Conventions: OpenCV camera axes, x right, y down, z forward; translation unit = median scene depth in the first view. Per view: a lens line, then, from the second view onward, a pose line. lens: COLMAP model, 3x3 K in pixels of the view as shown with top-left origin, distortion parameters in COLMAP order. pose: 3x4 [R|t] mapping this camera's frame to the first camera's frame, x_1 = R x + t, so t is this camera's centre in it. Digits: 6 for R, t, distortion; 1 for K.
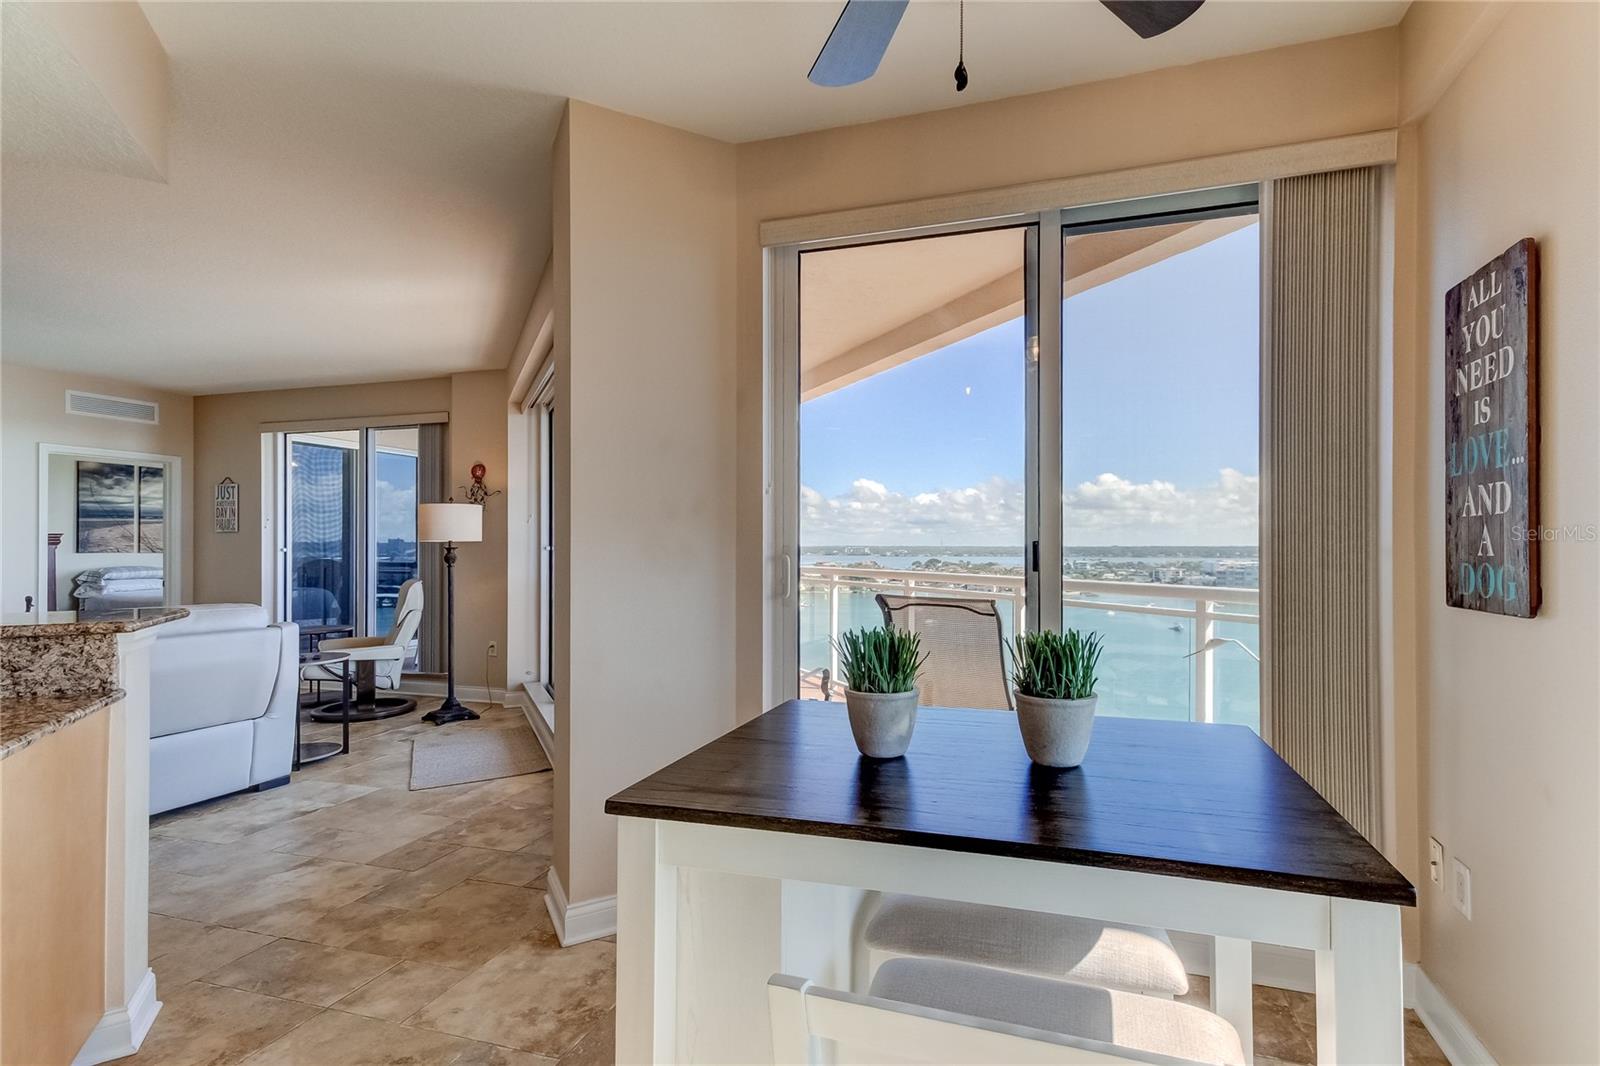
lens RADIAL K [[755.0, 0, 847.5], [0, 755.0, 540.7], [0, 0, 1]] dist [0.000700, 0.005553]
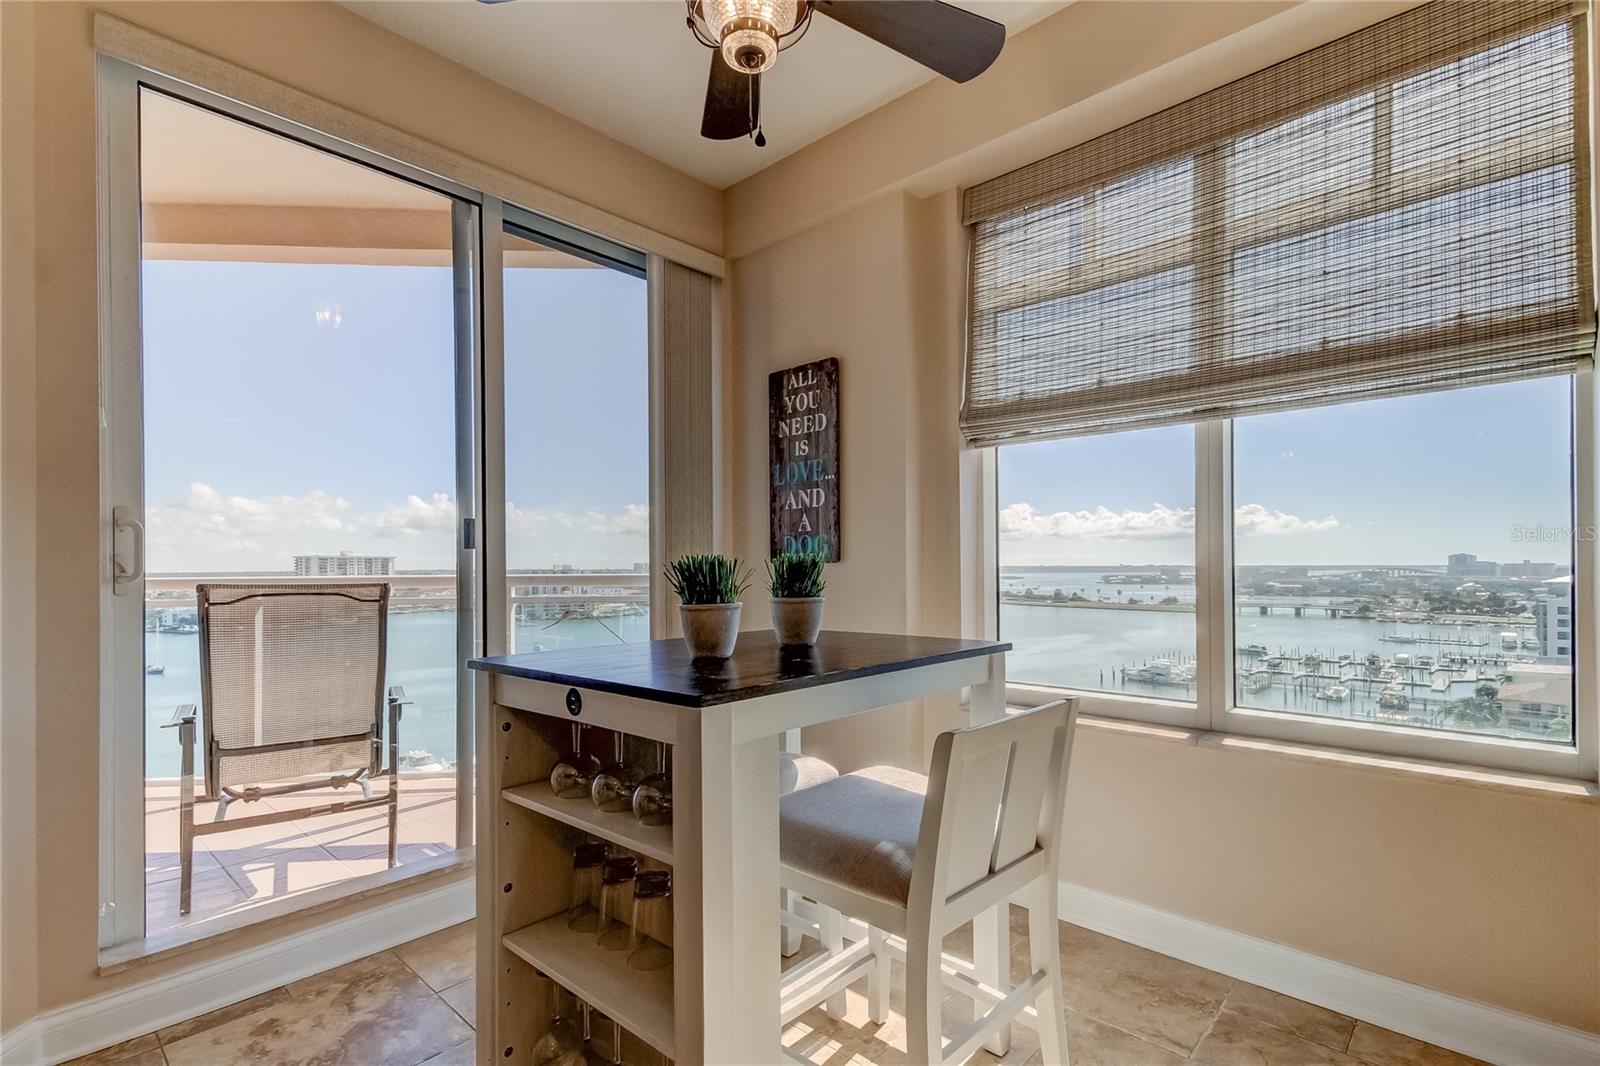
lens RADIAL K [[746.3, 0, 806.6], [0, 746.3, 564.2], [0, 0, 1]] dist [0.022244, -0.000027]
pose [[0.432637, -0.000115, 0.901568, -0.732263], [0.001949, 0.999998, -0.000808, 0.101421], [-0.901566, 0.002107, 0.432636, 0.256017]]
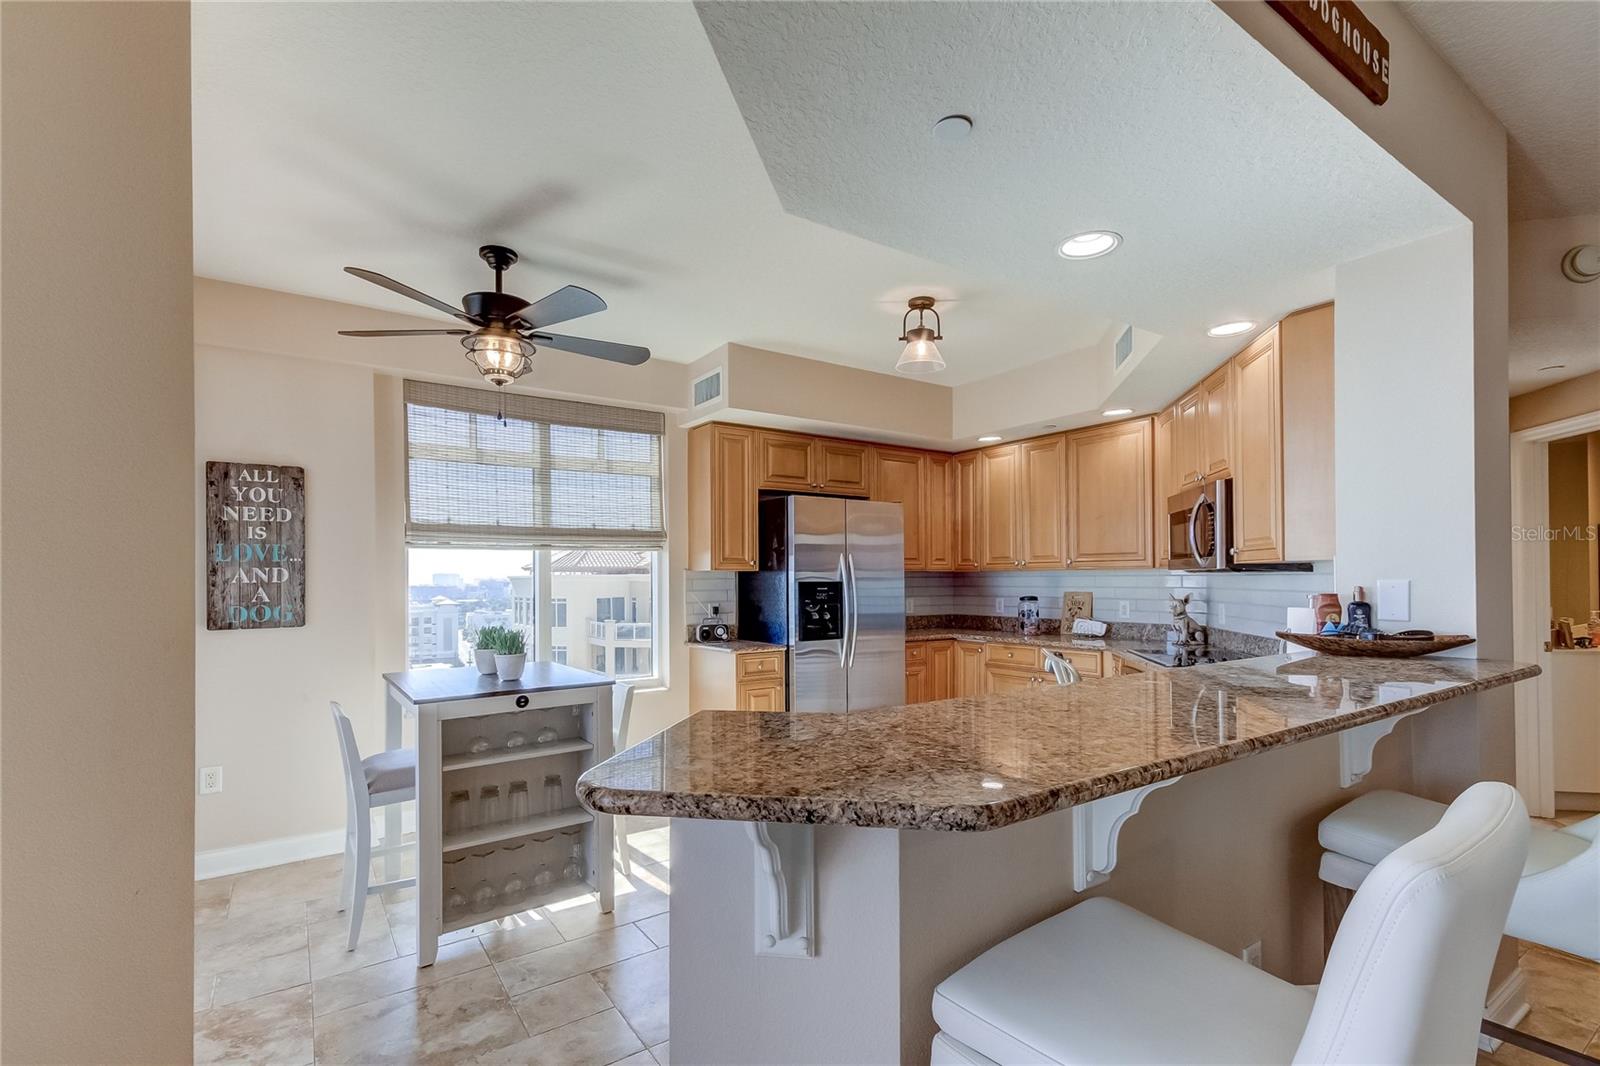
lens RADIAL K [[737.0, 0, 827.6], [0, 737.0, 567.3], [0, 0, 1]] dist [0.014621, -0.000251]
pose [[-0.798079, 0.017070, 0.602311, -1.717937], [0.006431, 0.999783, -0.019812, -0.025789], [-0.602518, -0.011938, -0.798016, 1.750396]]
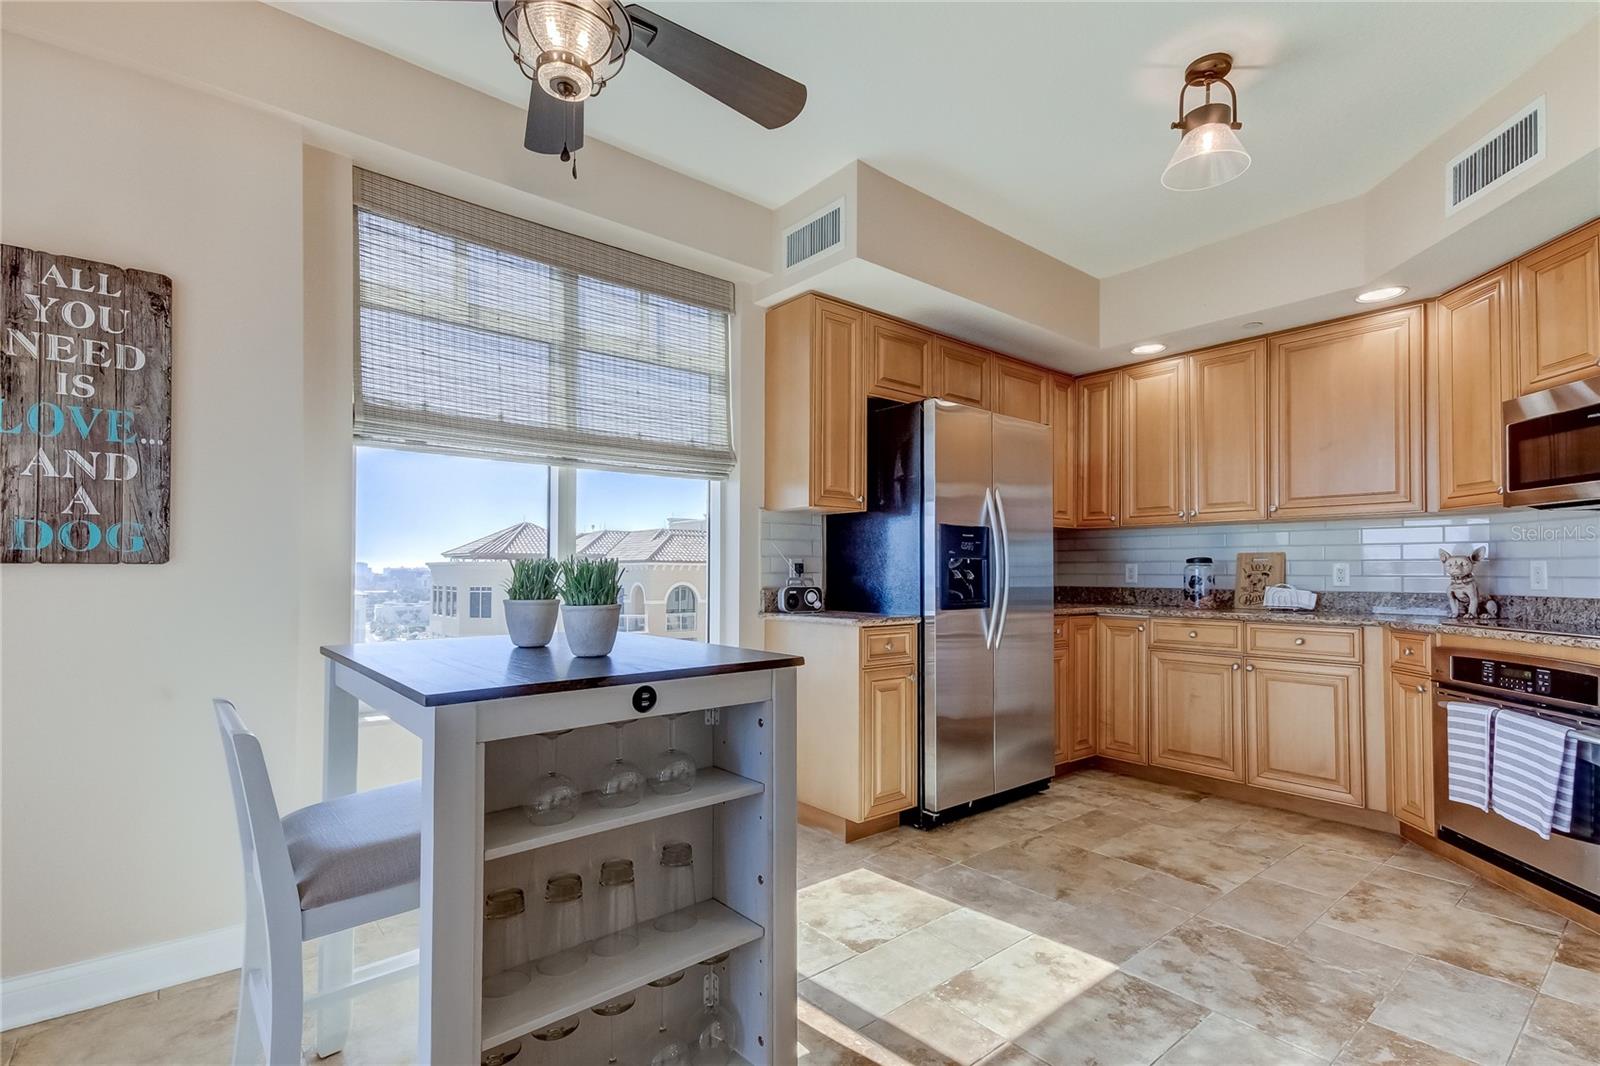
lens RADIAL K [[745.5, 0, 818.6], [0, 745.5, 555.7], [0, 0, 1]] dist [0.029027, -0.012892]
pose [[-0.843470, 0.011224, 0.537059, -0.720159], [-0.004071, 0.999619, -0.027285, 0.112286], [-0.537161, -0.025200, -0.843103, 1.399332]]
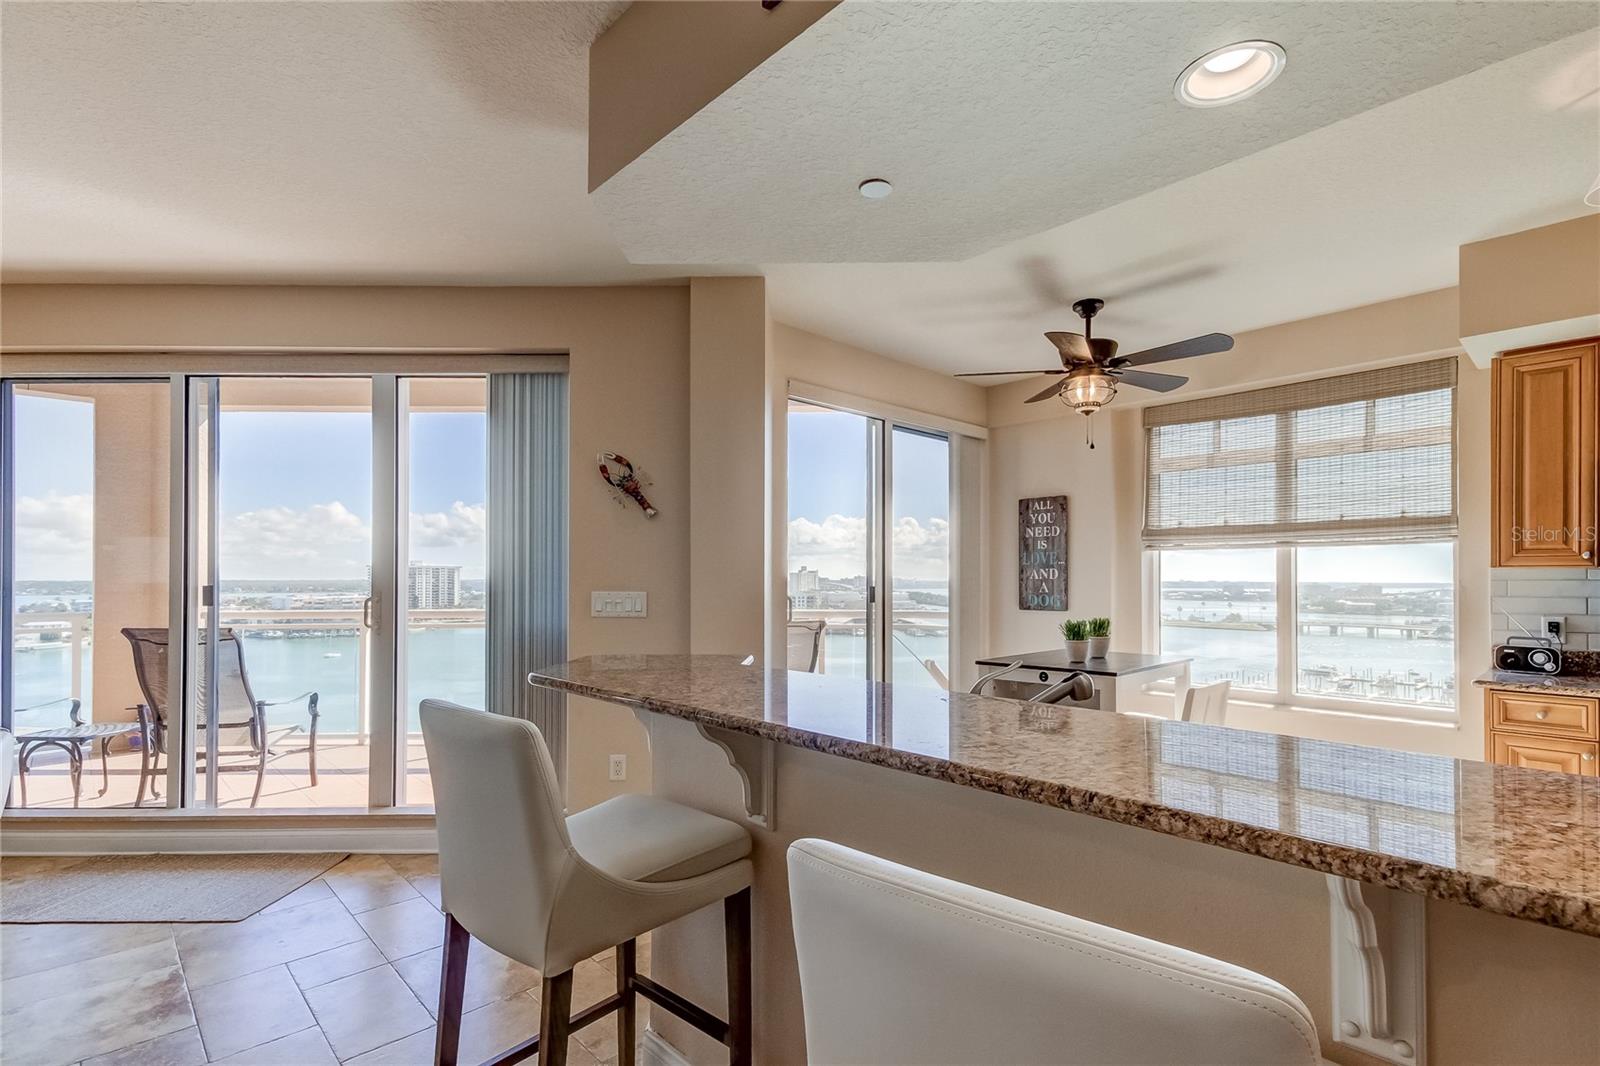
lens RADIAL K [[748.3, 0, 818.6], [0, 748.3, 573.4], [0, 0, 1]] dist [0.013339, 0.000823]
pose [[0.481219, 0.008446, 0.876560, -2.314985], [-0.007085, 0.999958, -0.005745, -0.032818], [-0.876572, -0.003446, 0.481259, 0.350065]]
